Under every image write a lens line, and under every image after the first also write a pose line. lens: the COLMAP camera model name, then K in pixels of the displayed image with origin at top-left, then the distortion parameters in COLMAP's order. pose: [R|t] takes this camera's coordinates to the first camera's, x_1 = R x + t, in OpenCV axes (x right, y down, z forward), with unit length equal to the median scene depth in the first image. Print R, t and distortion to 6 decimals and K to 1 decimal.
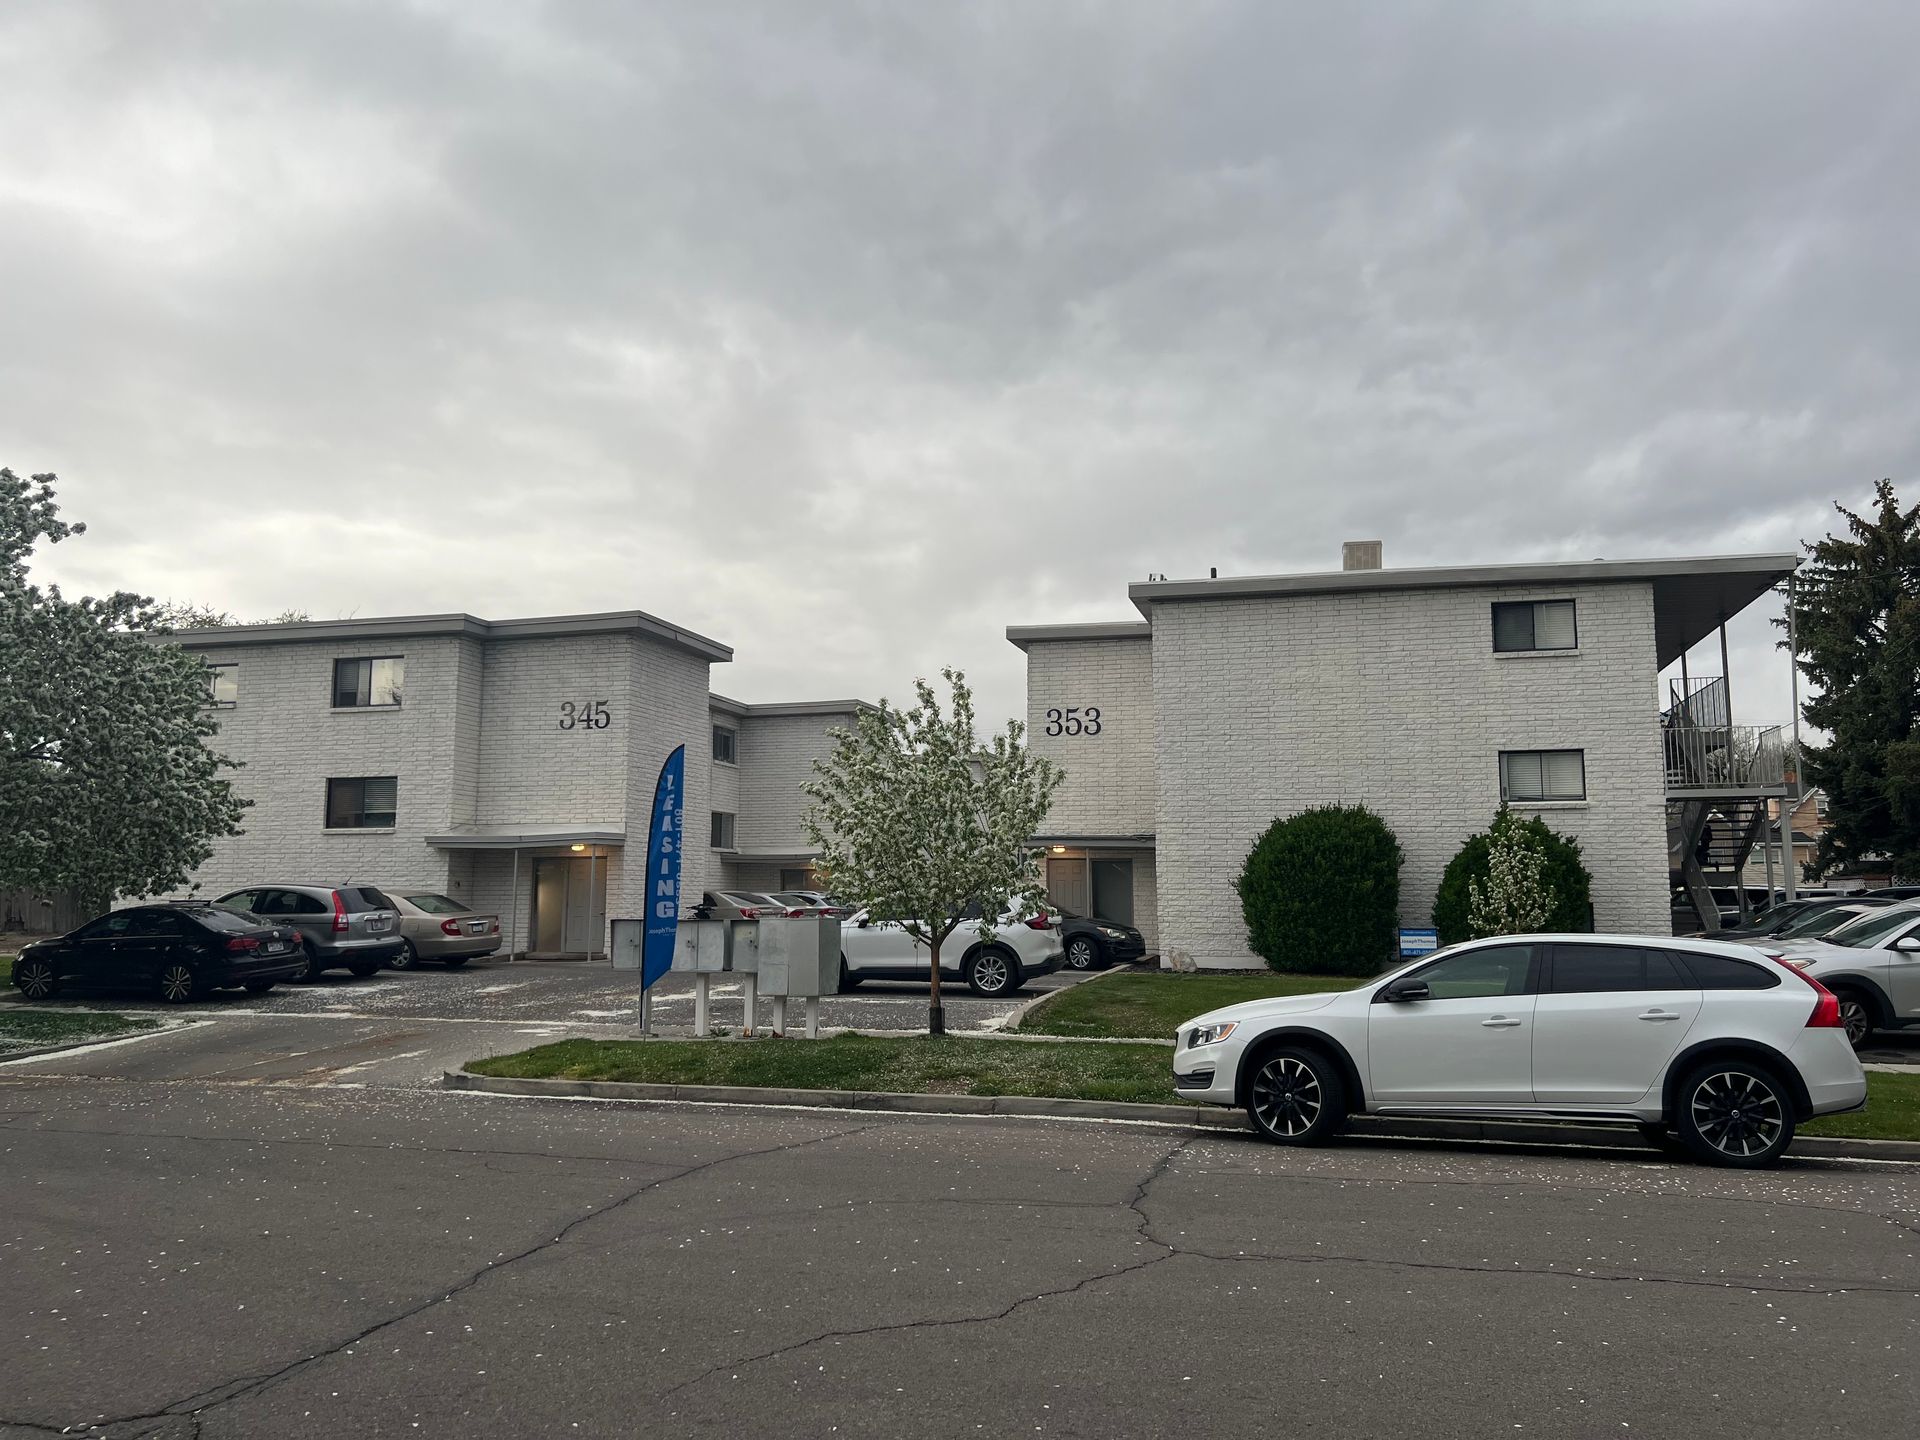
lens RADIAL K [[1431.6, 0, 973.5], [0, 1431.6, 721.1], [0, 0, 1]] dist [0.057560, -0.067196]
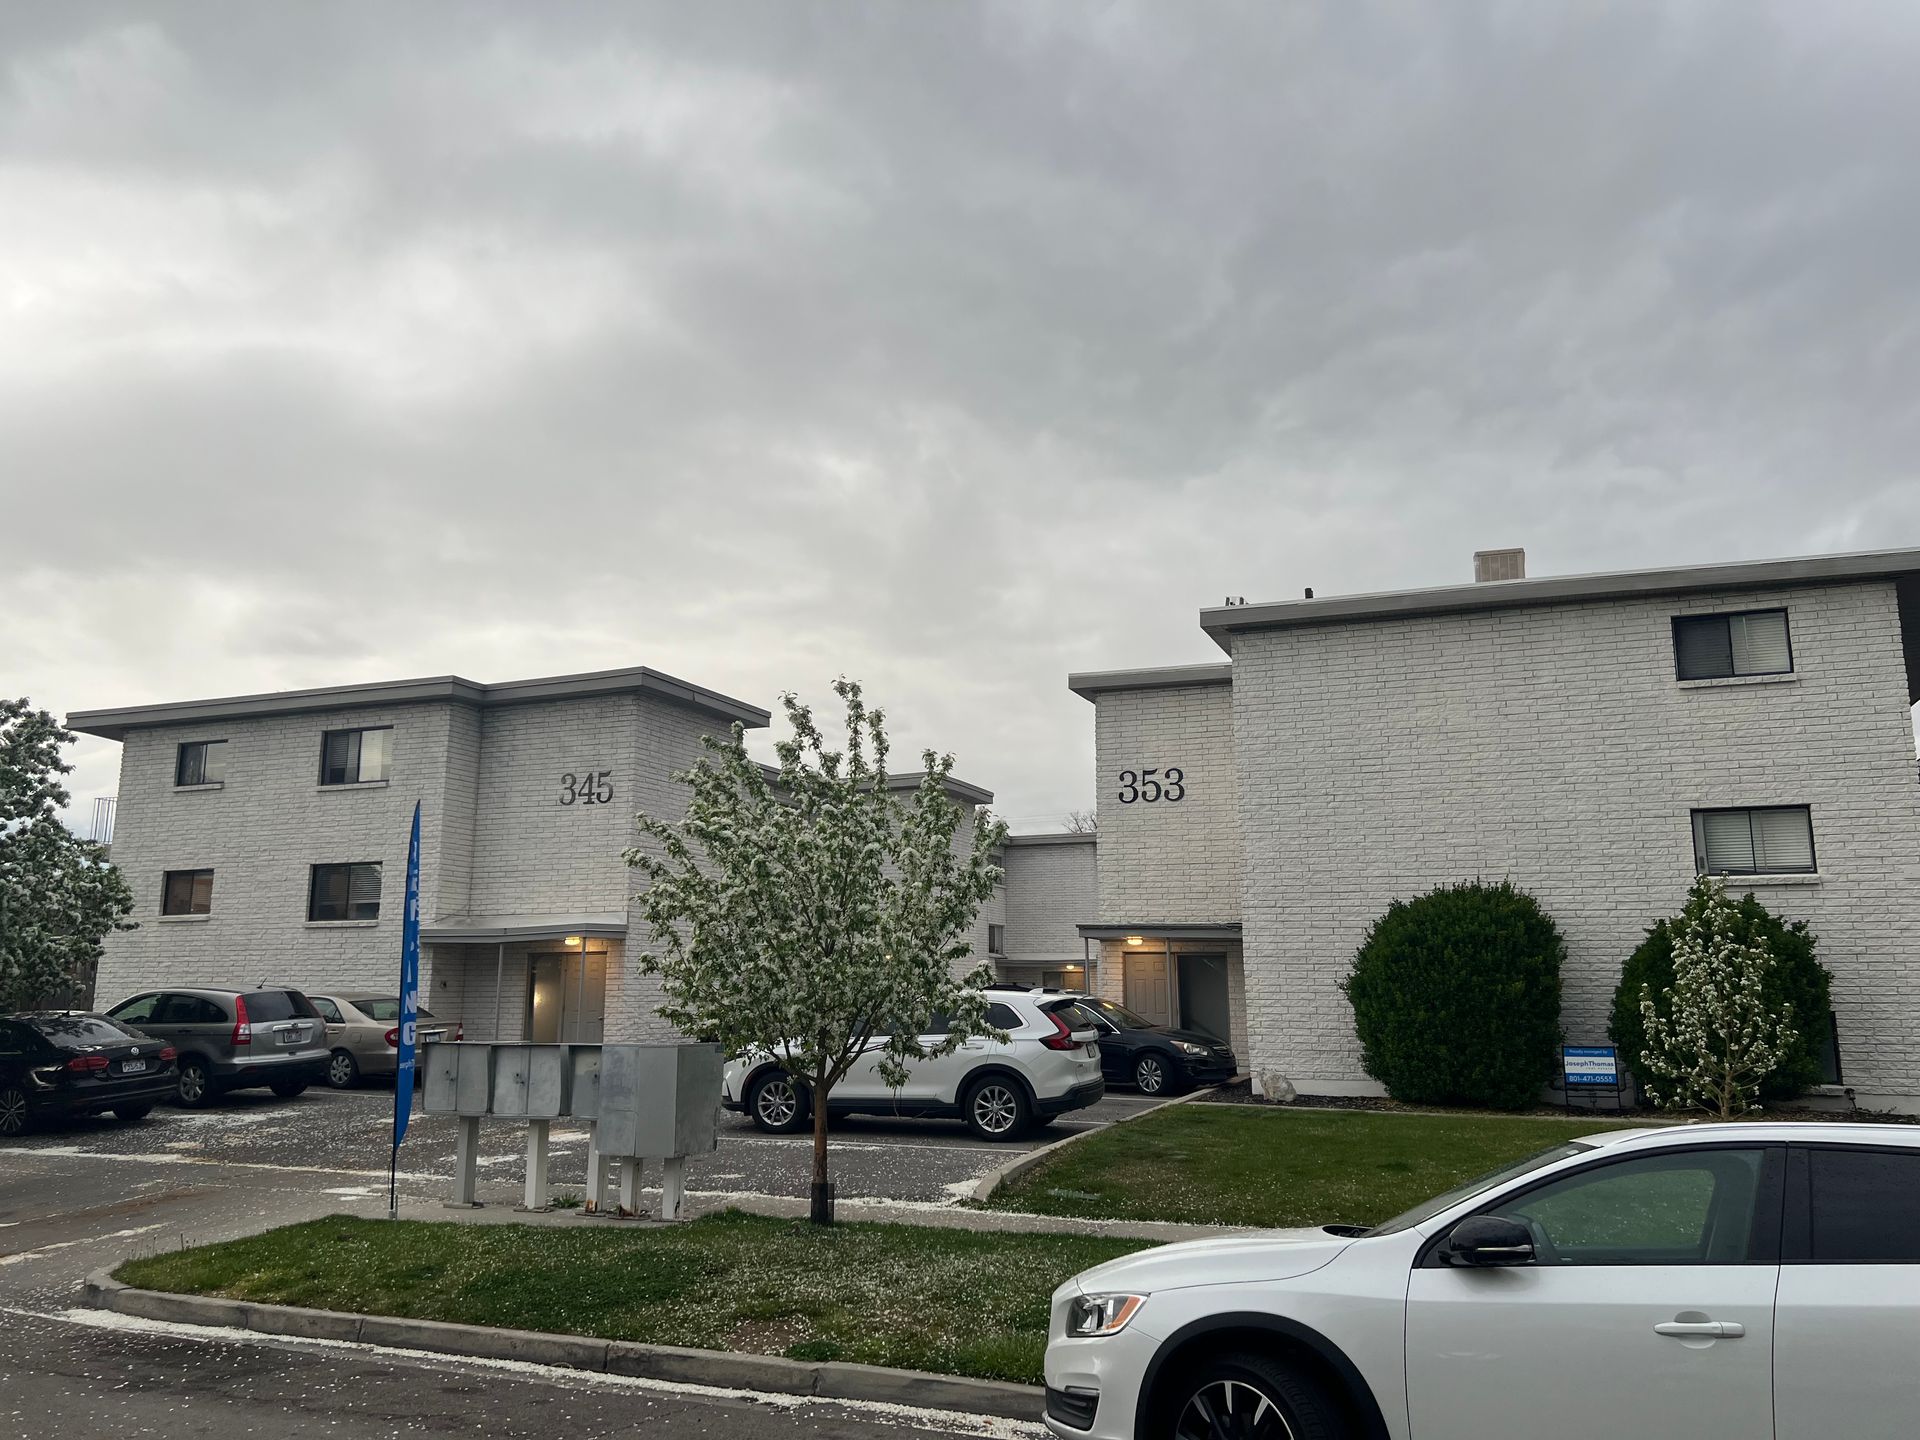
lens RADIAL K [[1431.6, 0, 966.2], [0, 1431.6, 716.5], [0, 0, 1]] dist [0.057560, -0.067196]
pose [[0.992881, -0.022873, -0.116898, 0.074669], [0.015175, 0.997683, -0.066323, 0.016774], [0.118144, 0.064077, 0.990927, 0.195106]]
